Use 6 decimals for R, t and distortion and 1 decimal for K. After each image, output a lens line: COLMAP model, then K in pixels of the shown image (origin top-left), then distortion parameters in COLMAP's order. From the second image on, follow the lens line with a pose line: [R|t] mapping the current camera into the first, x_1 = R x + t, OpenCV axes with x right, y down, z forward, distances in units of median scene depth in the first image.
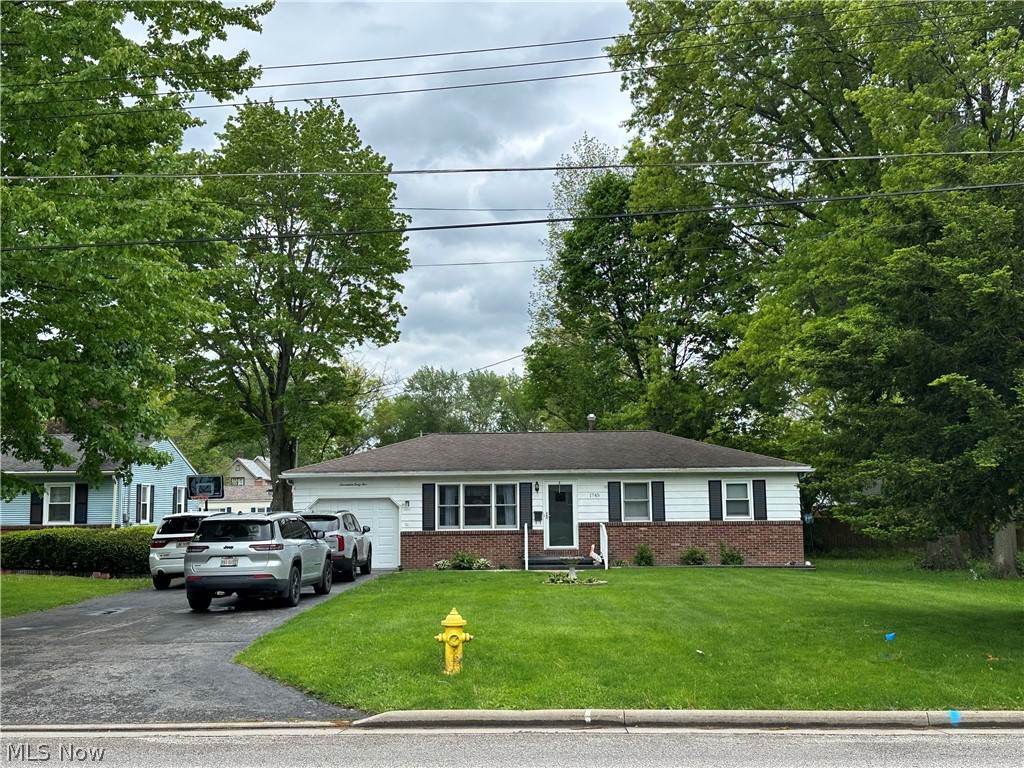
lens RADIAL K [[1166.9, 0, 512.0], [0, 1166.9, 384.0], [0, 0, 1]] dist [0.116903, 0.002454]
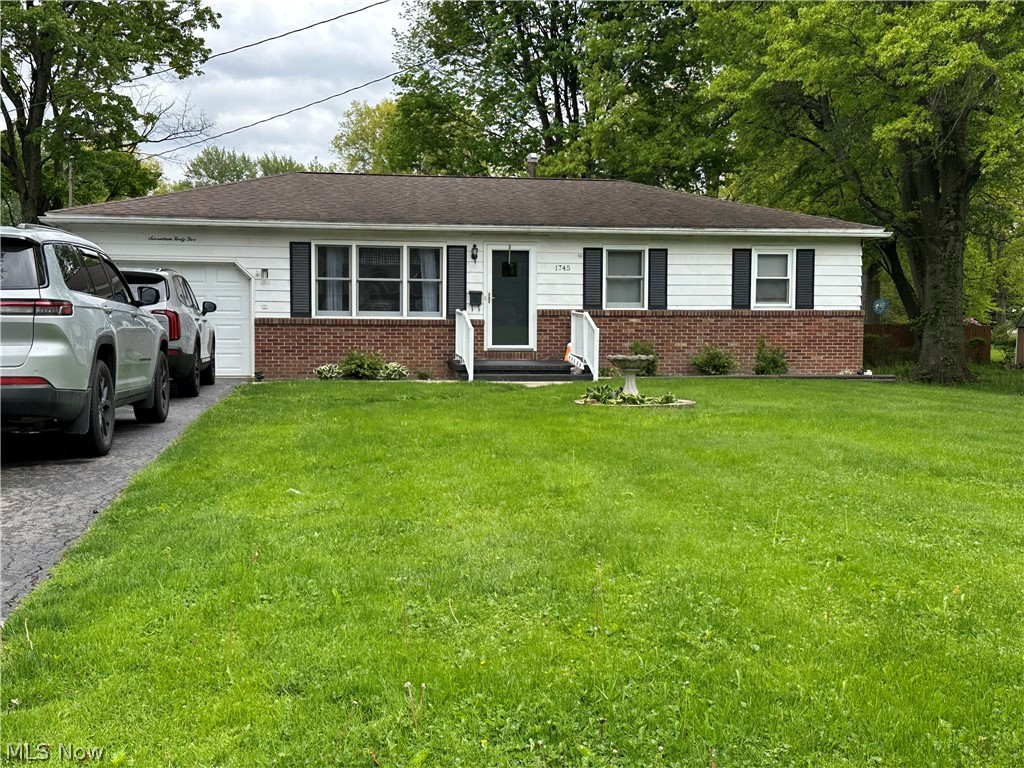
lens RADIAL K [[1205.5, 0, 512.0], [0, 1205.5, 384.0], [0, 0, 1]] dist [0.176282, -0.446092]
pose [[0.984235, 0.007402, 0.176711, -0.074117], [-0.034660, 0.987824, 0.151666, 0.058520], [-0.173437, -0.155400, 0.972507, 0.348231]]
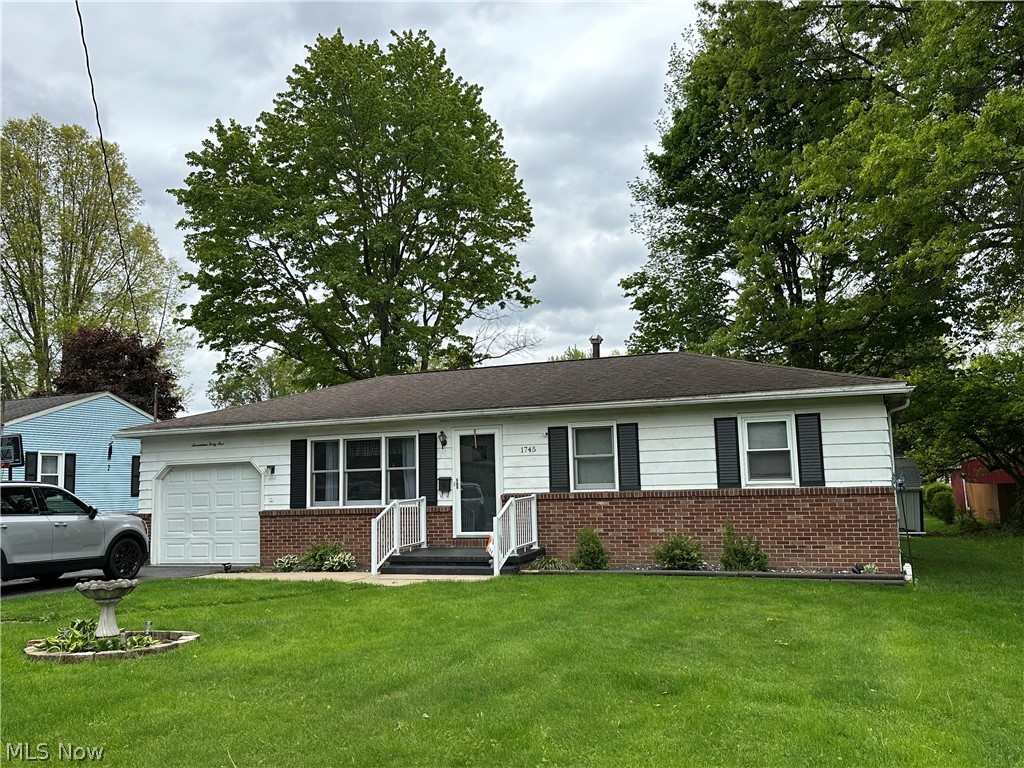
lens RADIAL K [[909.5, 0, 512.0], [0, 909.5, 384.0], [0, 0, 1]] dist [0.113638, -0.013024]
pose [[0.932919, -0.052869, -0.356184, 0.236152], [0.052963, 0.998551, -0.009497, 0.064813], [0.356170, -0.010005, 0.934367, 0.549079]]
